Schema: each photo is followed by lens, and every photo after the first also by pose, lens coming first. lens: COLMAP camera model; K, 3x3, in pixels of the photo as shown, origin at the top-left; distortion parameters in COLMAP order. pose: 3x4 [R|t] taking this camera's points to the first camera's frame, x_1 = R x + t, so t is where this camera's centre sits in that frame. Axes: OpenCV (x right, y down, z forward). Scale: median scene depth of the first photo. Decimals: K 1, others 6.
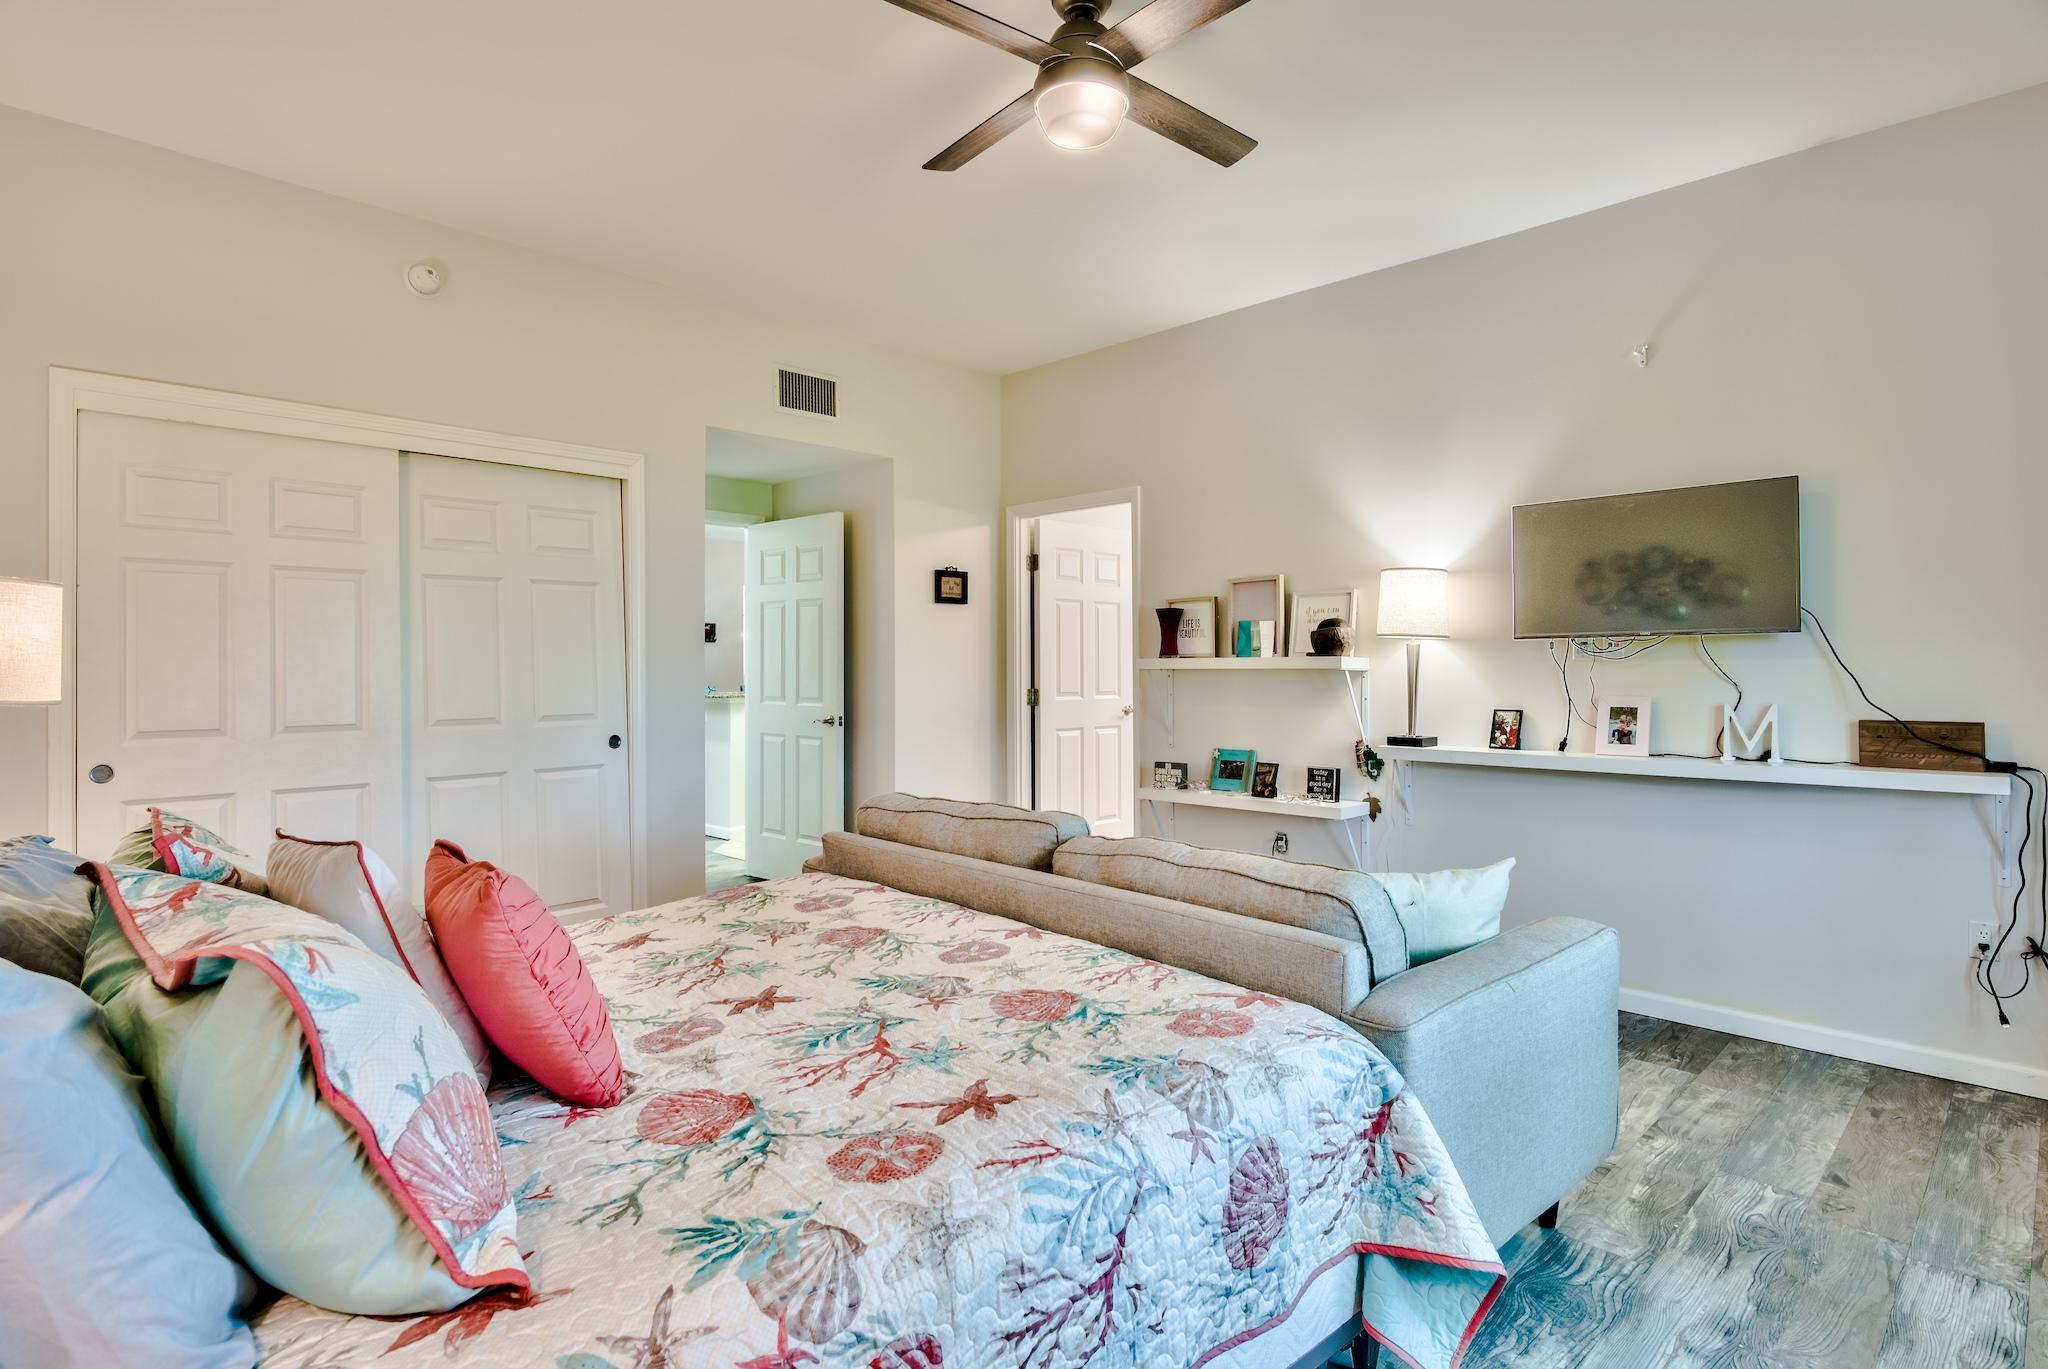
lens RADIAL K [[1034.3, 0, 1020.0], [0, 1034.3, 664.6], [0, 0, 1]] dist [-0.000376, -0.000047]
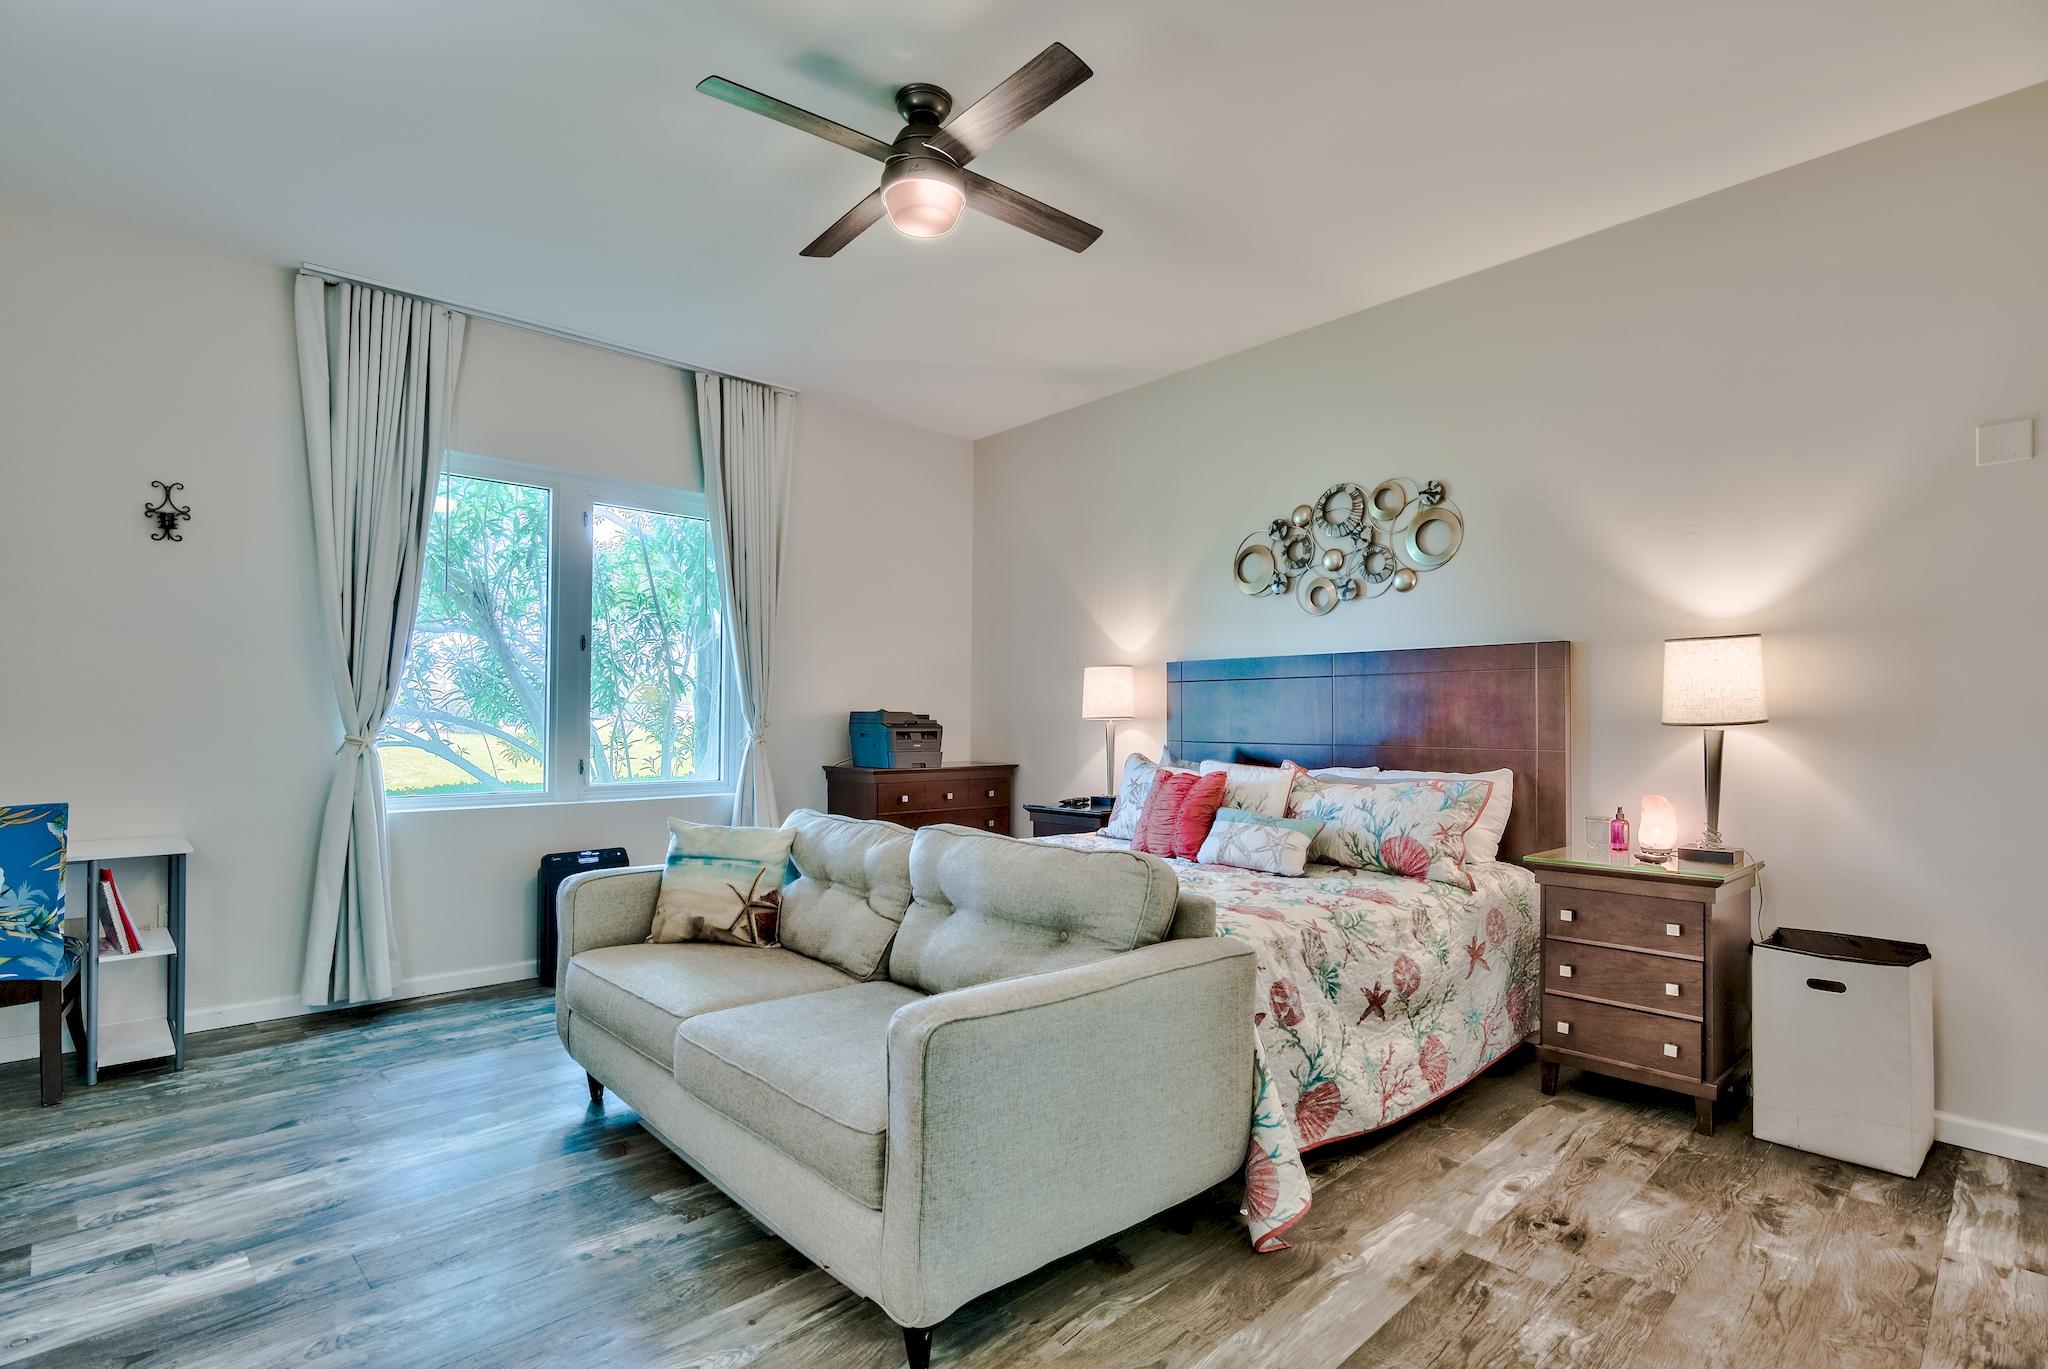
lens RADIAL K [[1002.1, 0, 1002.9], [0, 1002.1, 692.5], [0, 0, 1]] dist [0.001820, -0.000286]
pose [[-0.999175, -0.000444, 0.040619, -0.047257], [-0.001276, 0.999790, -0.020464, 0.015875], [-0.040601, -0.020499, -0.998965, 1.311690]]
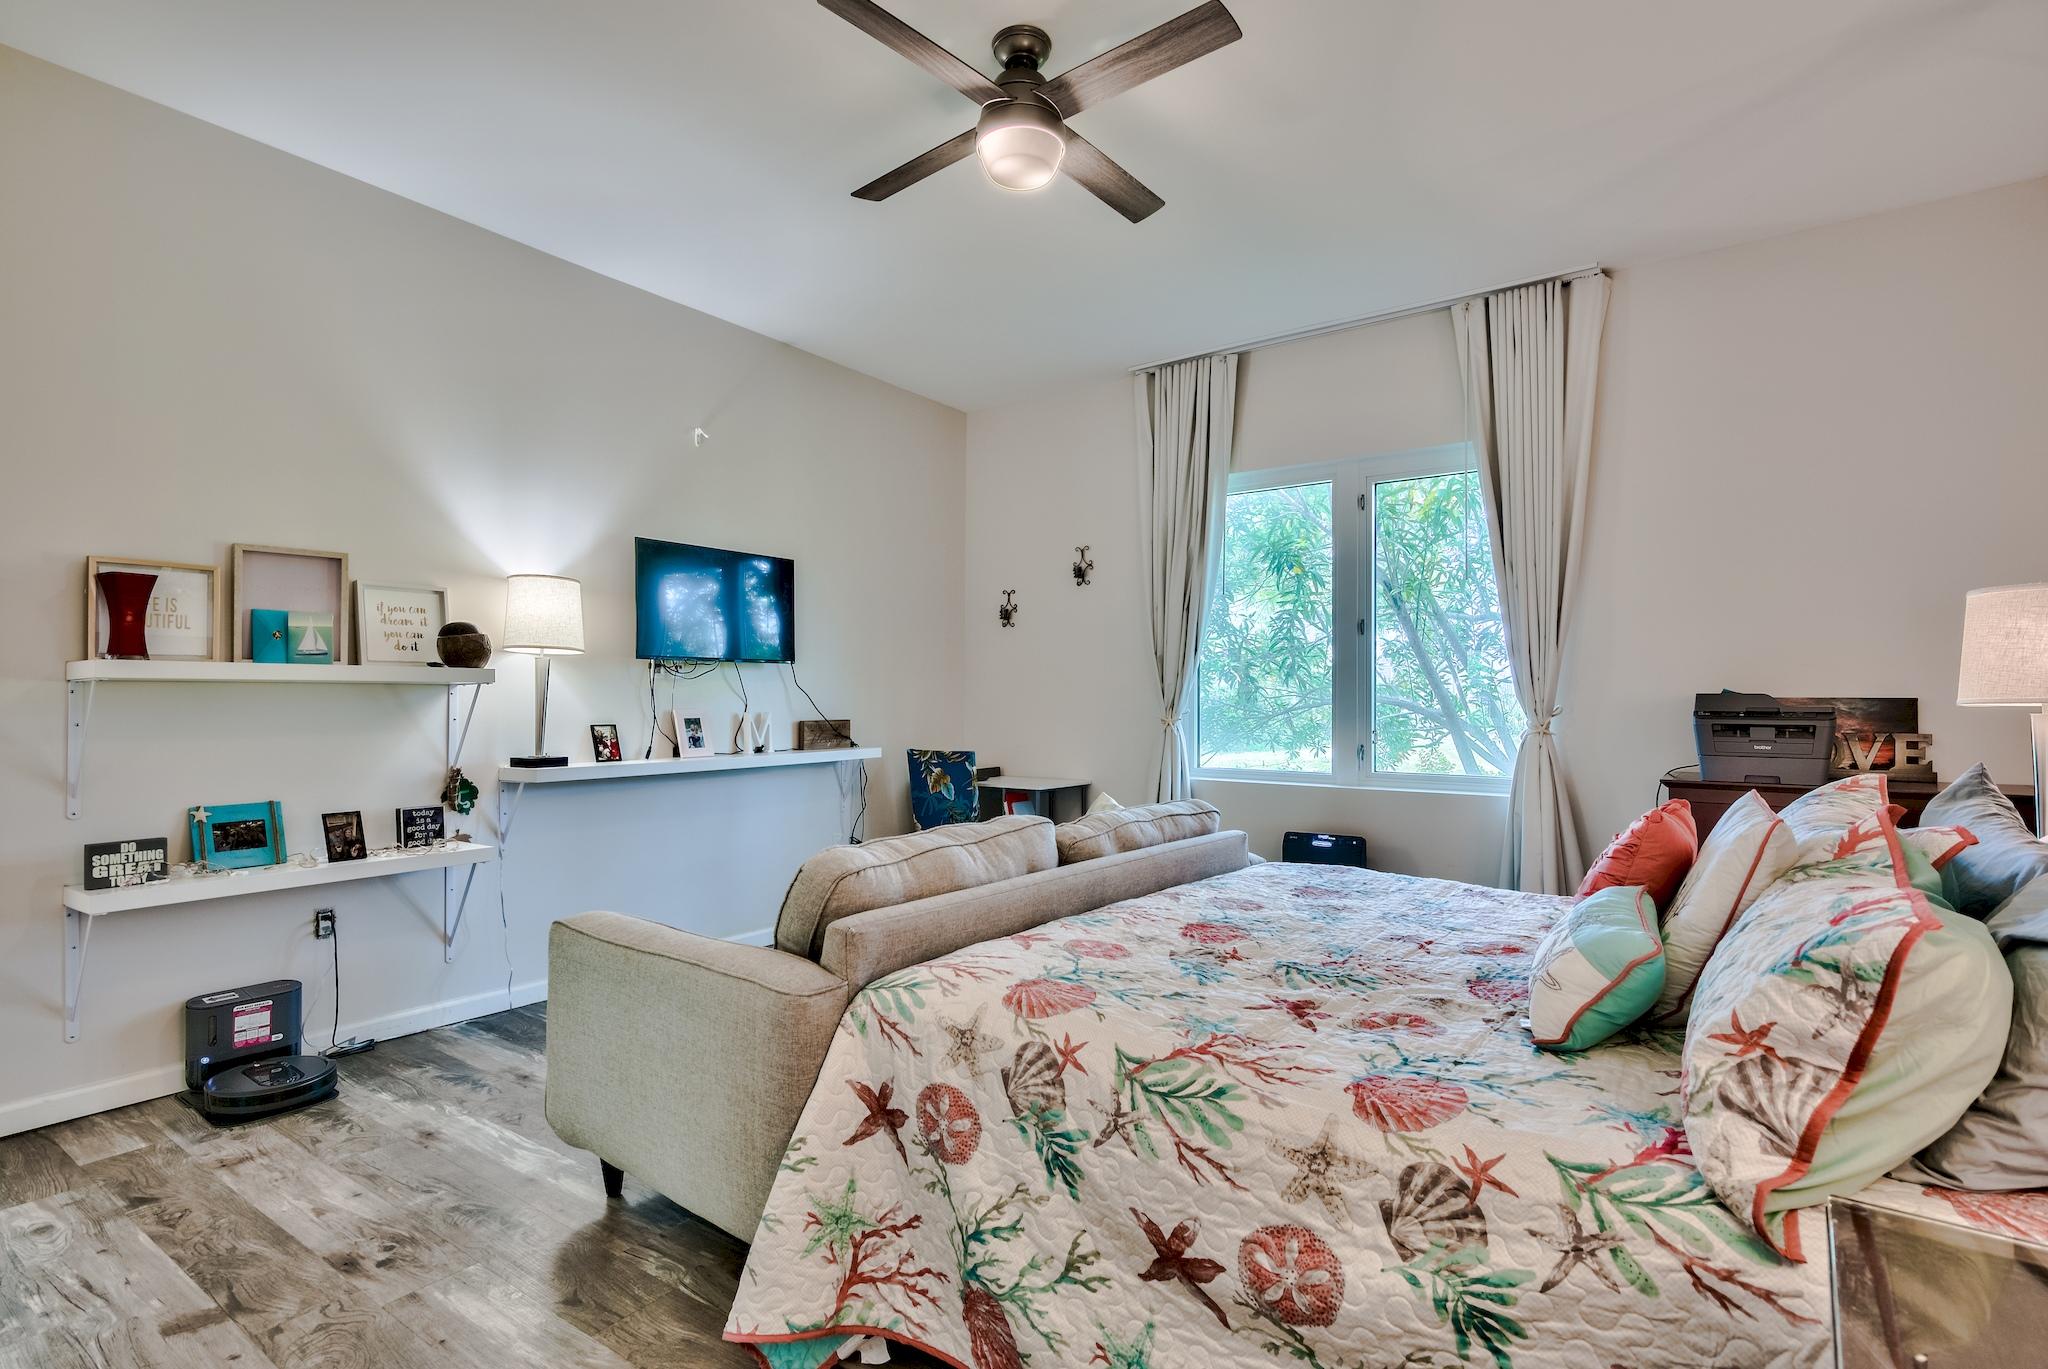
lens RADIAL K [[1006.8, 0, 1024.0], [0, 1006.8, 684.5], [0, 0, 1]] dist [-0.003578, 0.000030]
pose [[-0.147748, 0.018520, 0.988852, -0.597342], [-0.000051, 0.999825, -0.018733, 0.022382], [-0.989025, -0.002818, -0.147721, 0.727545]]
